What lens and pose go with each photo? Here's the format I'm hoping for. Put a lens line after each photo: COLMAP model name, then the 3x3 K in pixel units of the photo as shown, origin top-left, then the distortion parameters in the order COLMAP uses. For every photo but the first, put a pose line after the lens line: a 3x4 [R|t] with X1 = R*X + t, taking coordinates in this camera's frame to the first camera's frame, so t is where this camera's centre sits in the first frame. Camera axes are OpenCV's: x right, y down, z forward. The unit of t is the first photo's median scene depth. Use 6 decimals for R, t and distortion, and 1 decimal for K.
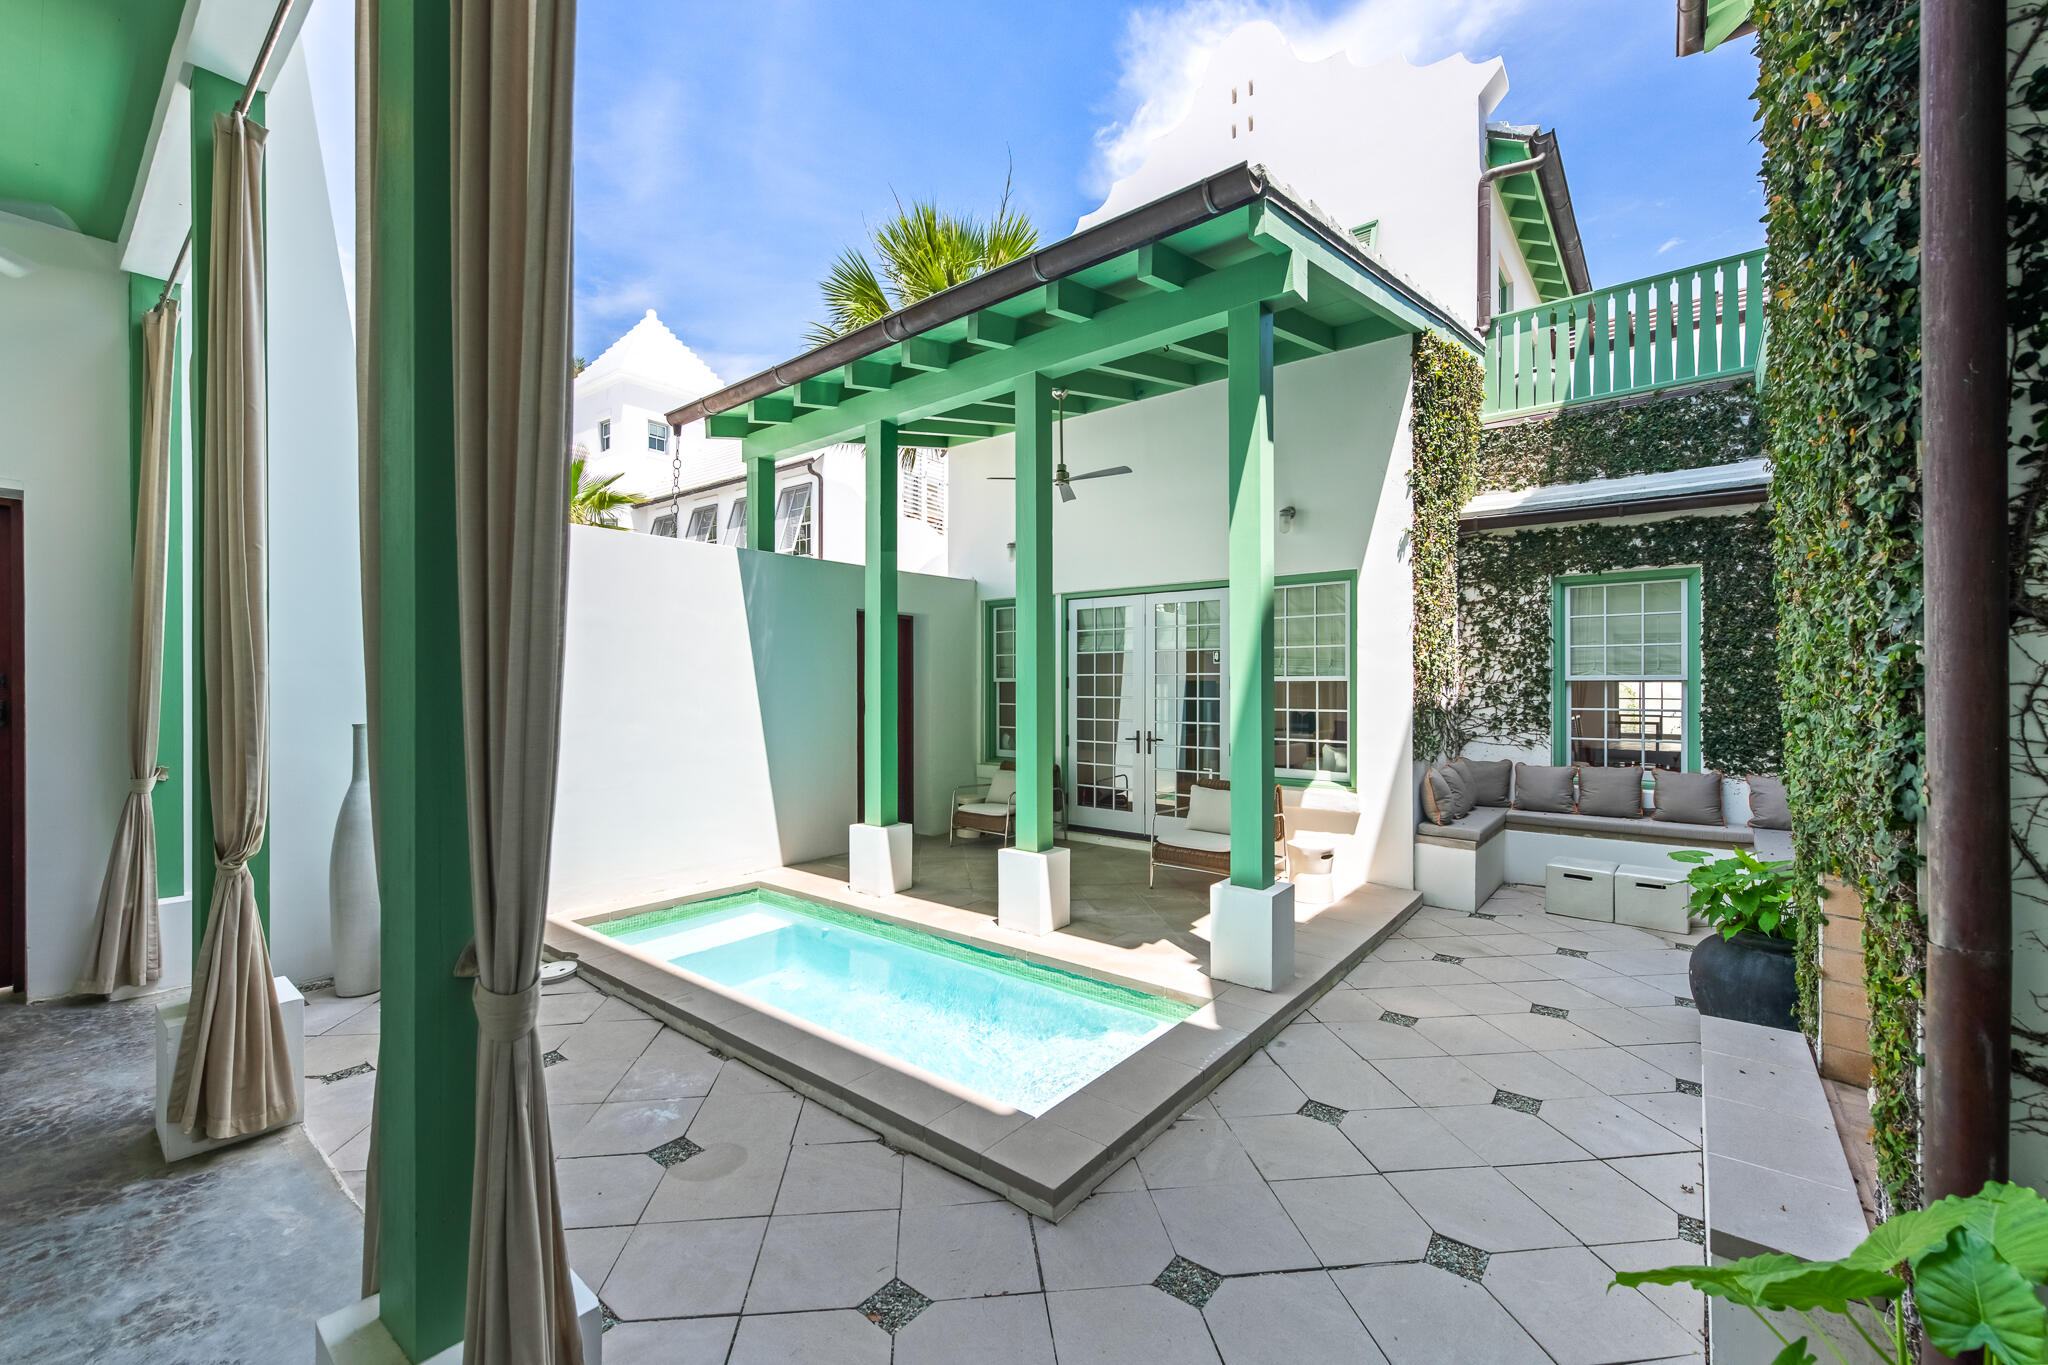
lens RADIAL K [[830.7, 0, 1017.1], [0, 830.7, 686.6], [0, 0, 1]] dist [0.002780, -0.000168]
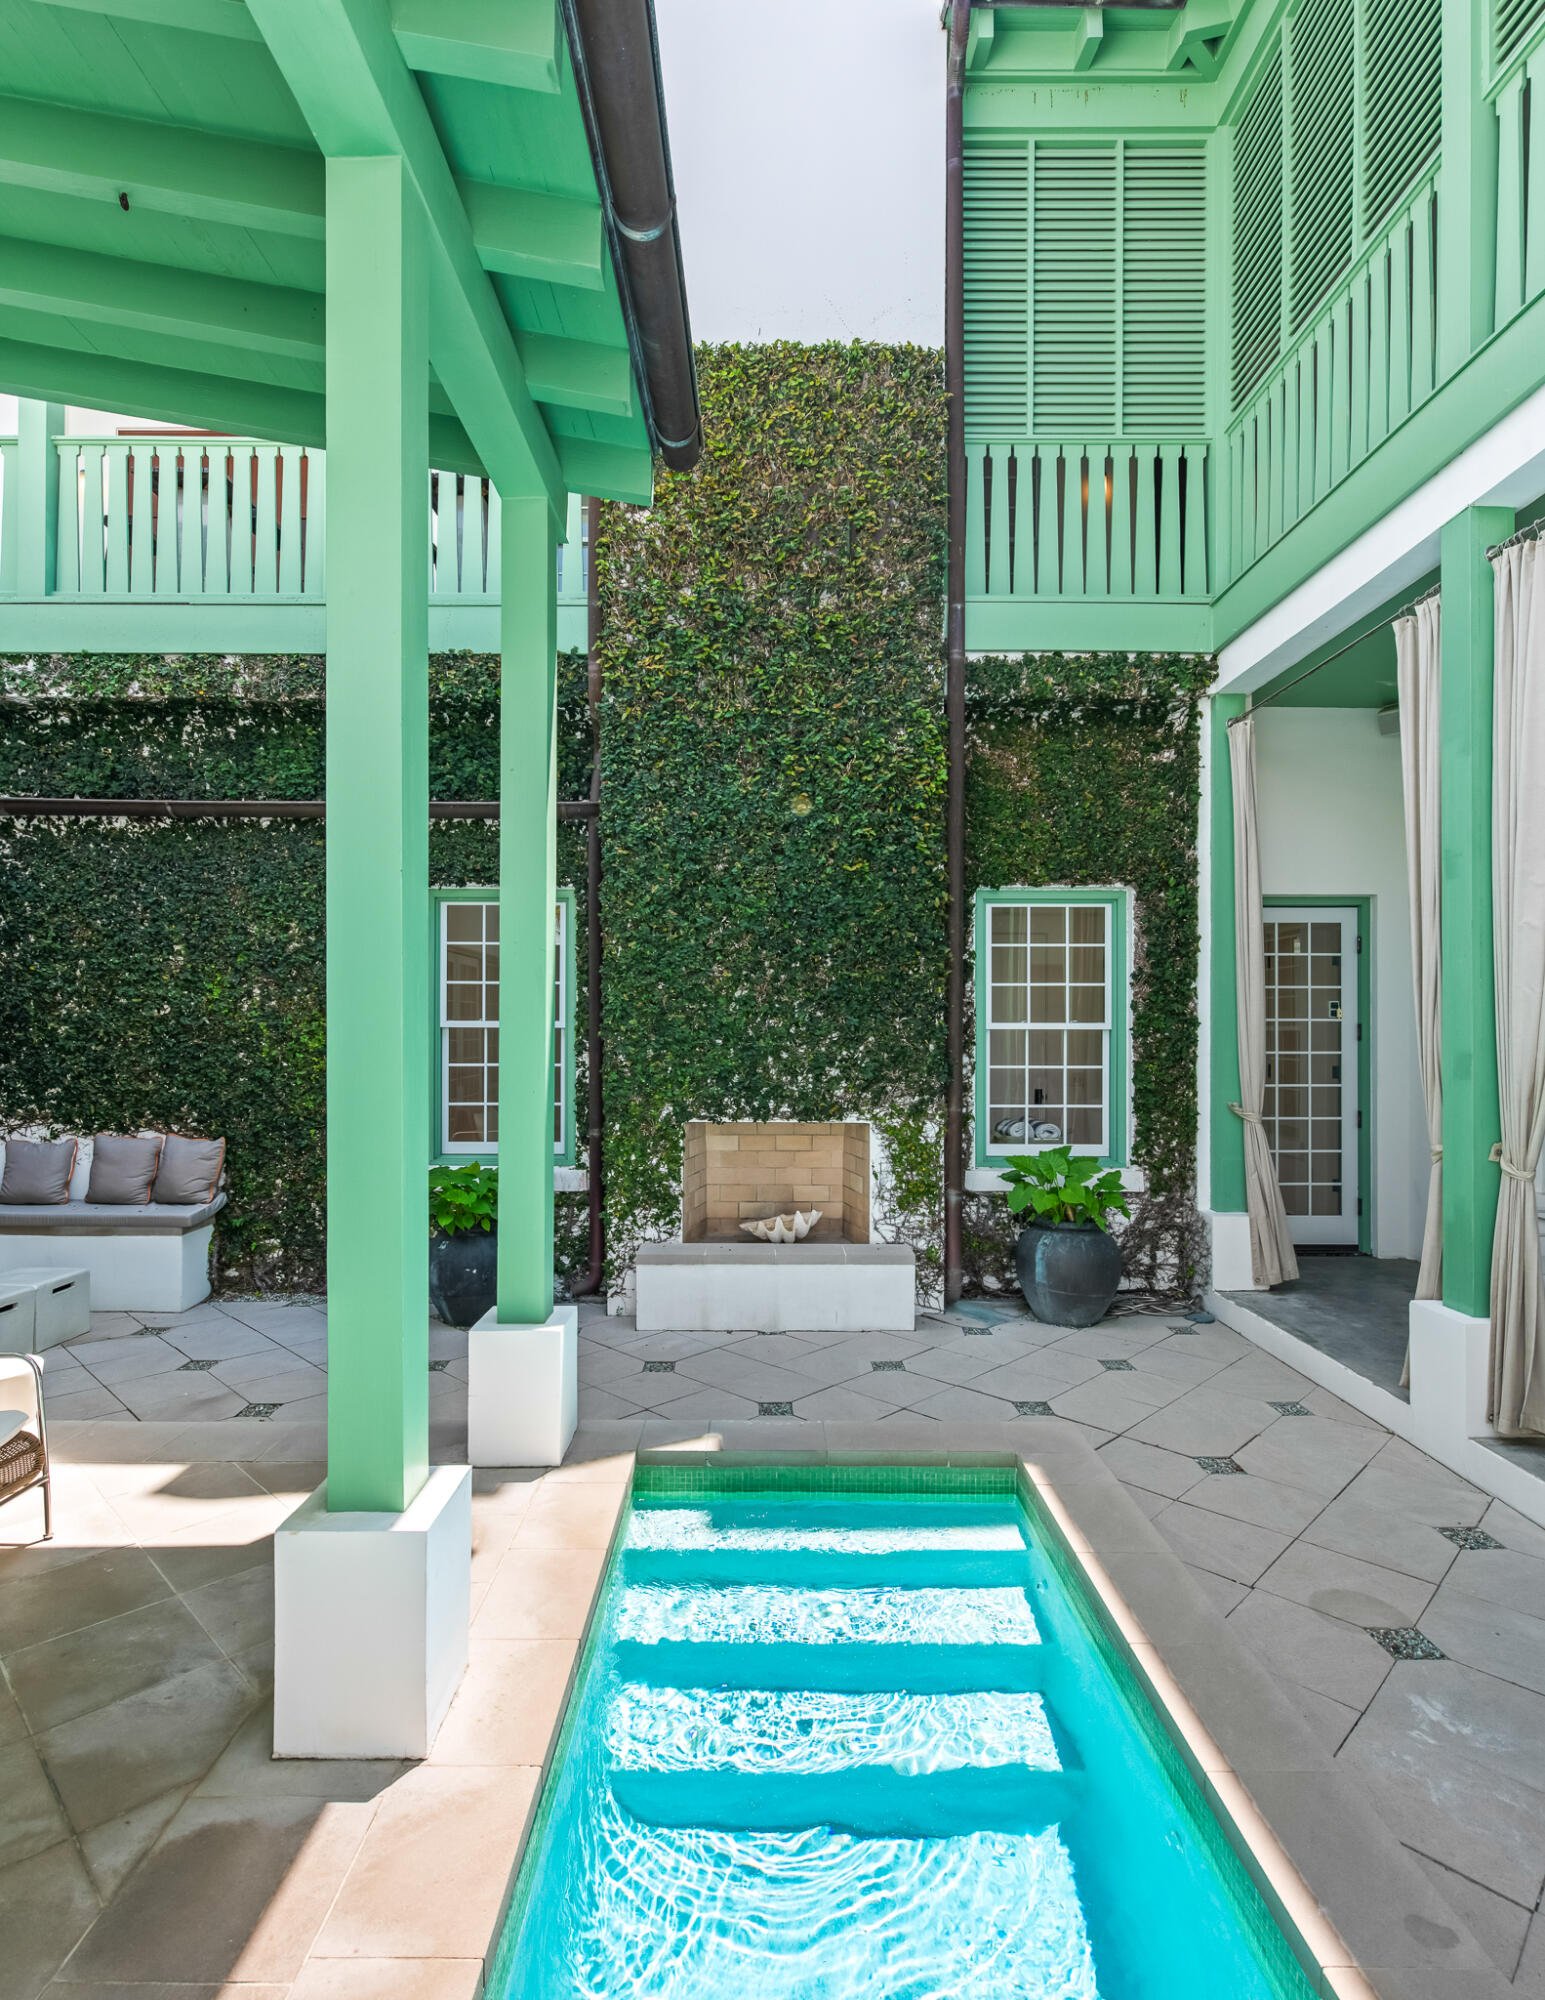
lens RADIAL K [[1010.8, 0, 761.4], [0, 1010.8, 1015.3], [0, 0, 1]] dist [0.007043, 0.000137]
pose [[-0.632093, 0.007969, 0.774851, -0.405885], [-0.001599, 0.999932, -0.011588, -0.008603], [-0.774891, -0.008563, -0.632037, 1.092840]]
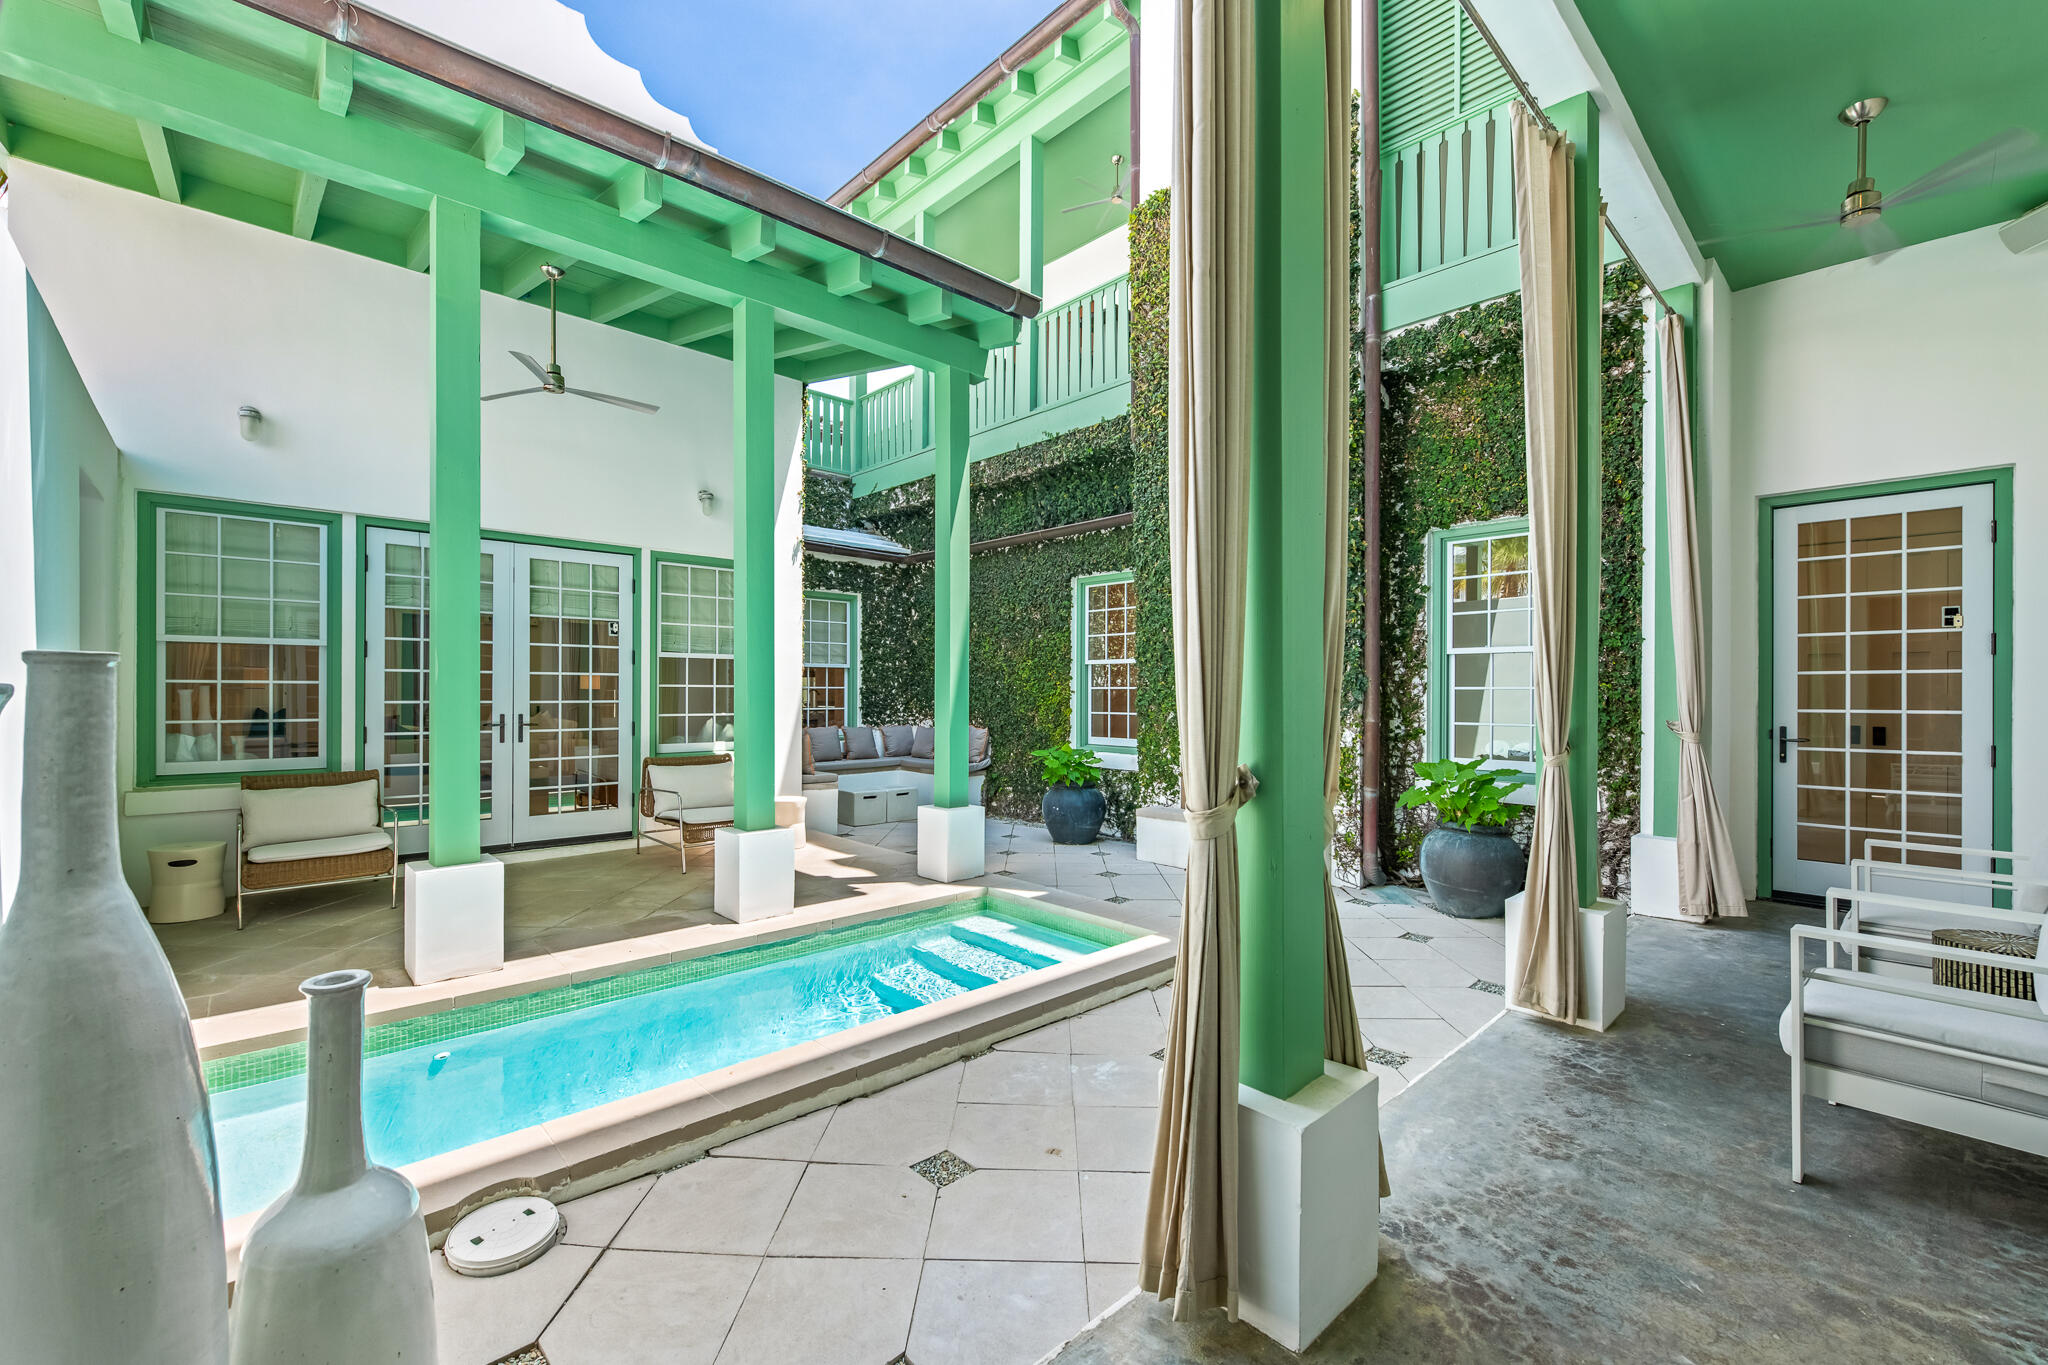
lens RADIAL K [[840.2, 0, 1025.1], [0, 840.2, 684.6], [0, 0, 1]] dist [0.000416, -0.000173]
pose [[0.131072, 0.008973, 0.991332, -0.809750], [-0.001918, 0.999959, -0.008797, 0.042916], [-0.991371, -0.000748, 0.131084, 0.554860]]
